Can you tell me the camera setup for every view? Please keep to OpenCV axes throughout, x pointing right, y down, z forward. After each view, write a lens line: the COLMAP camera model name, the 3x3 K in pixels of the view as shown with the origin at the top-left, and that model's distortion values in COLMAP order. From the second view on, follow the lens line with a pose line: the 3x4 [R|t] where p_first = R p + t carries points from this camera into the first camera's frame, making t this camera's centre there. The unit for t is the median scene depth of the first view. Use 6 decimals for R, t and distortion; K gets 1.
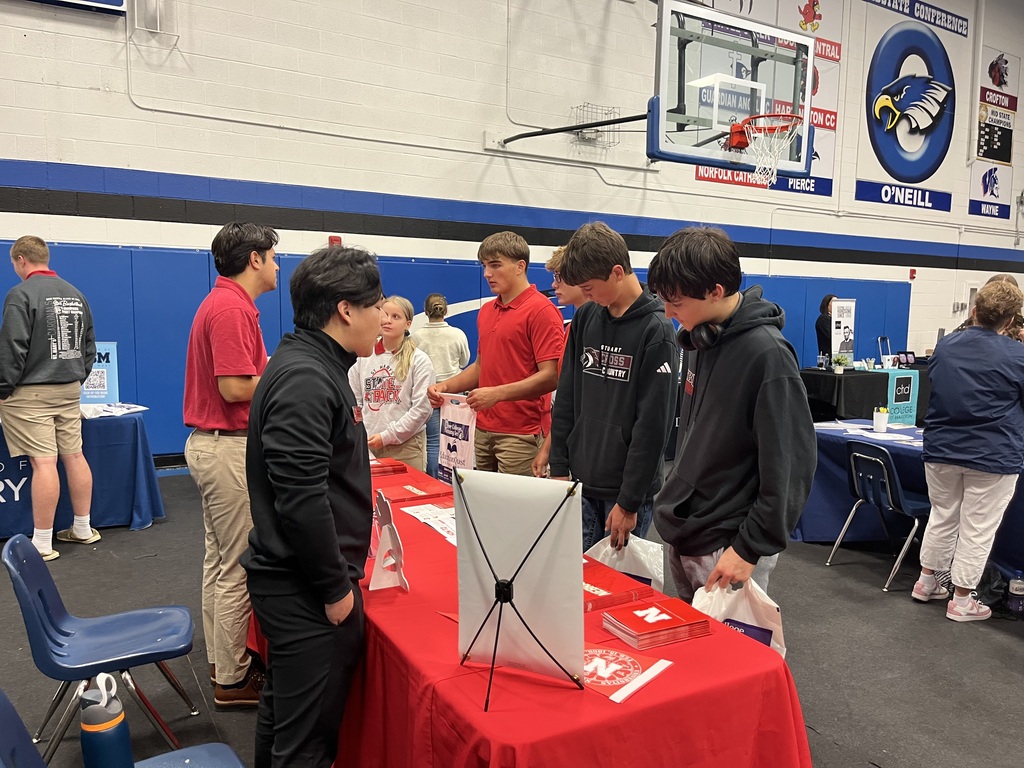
lens RADIAL K [[774.5, 0, 514.0], [0, 774.5, 383.3], [0, 0, 1]] dist [0.105187, -0.098830]
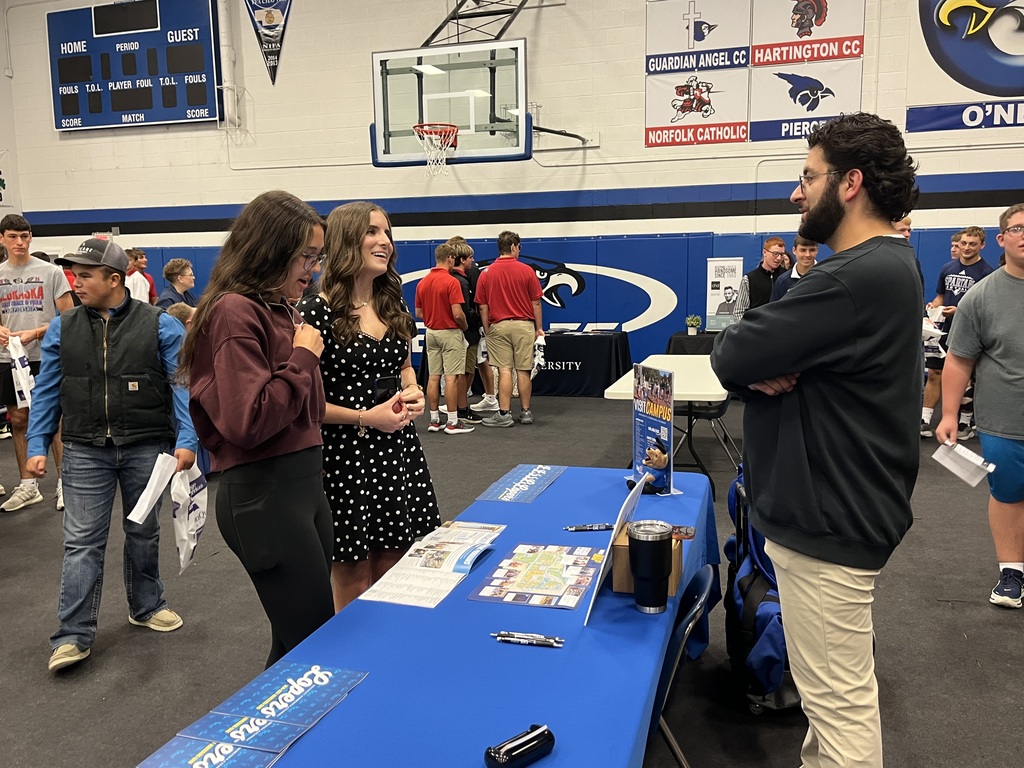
lens RADIAL K [[865.8, 0, 512.0], [0, 865.8, 384.0], [0, 0, 1]] dist [0.119606, -0.127338]
pose [[0.662752, 0.070900, -0.745475, 1.162430], [-0.055353, 0.997423, 0.045651, 0.013123], [0.746790, 0.011009, 0.664968, 0.108712]]
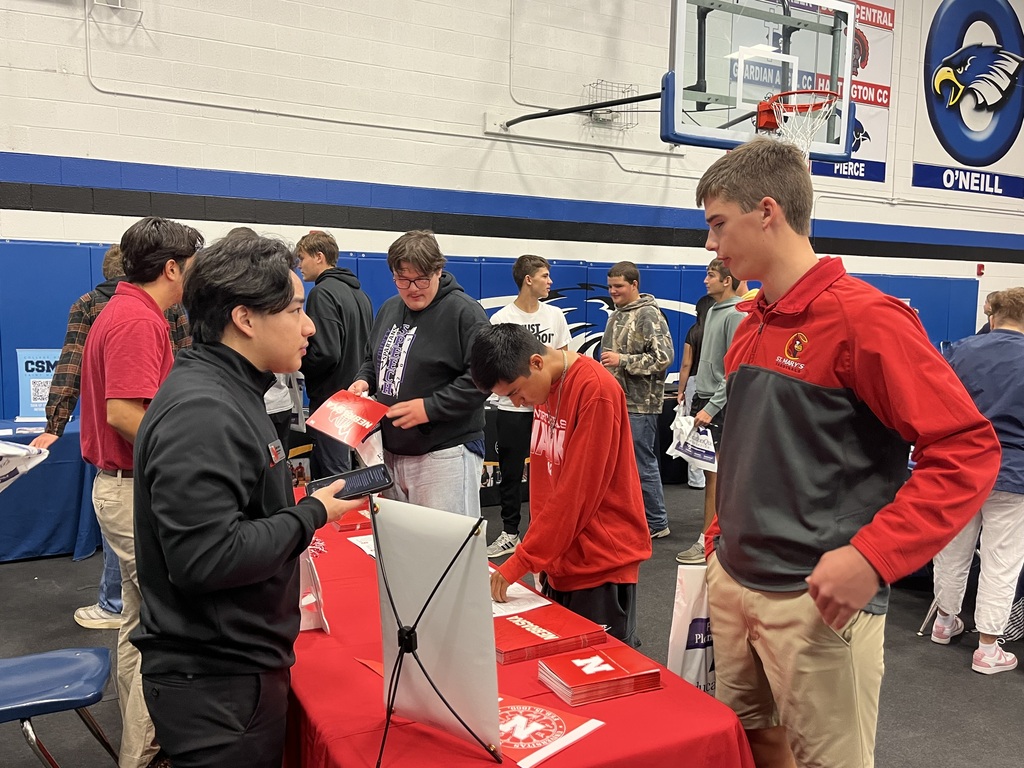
lens RADIAL K [[865.8, 0, 512.0], [0, 865.8, 384.0], [0, 0, 1]] dist [0.119606, -0.127338]
pose [[0.999464, 0.000433, -0.032731, 0.025240], [-0.000764, 0.999949, -0.010115, -0.001857], [0.032725, 0.010135, 0.999413, 0.003436]]
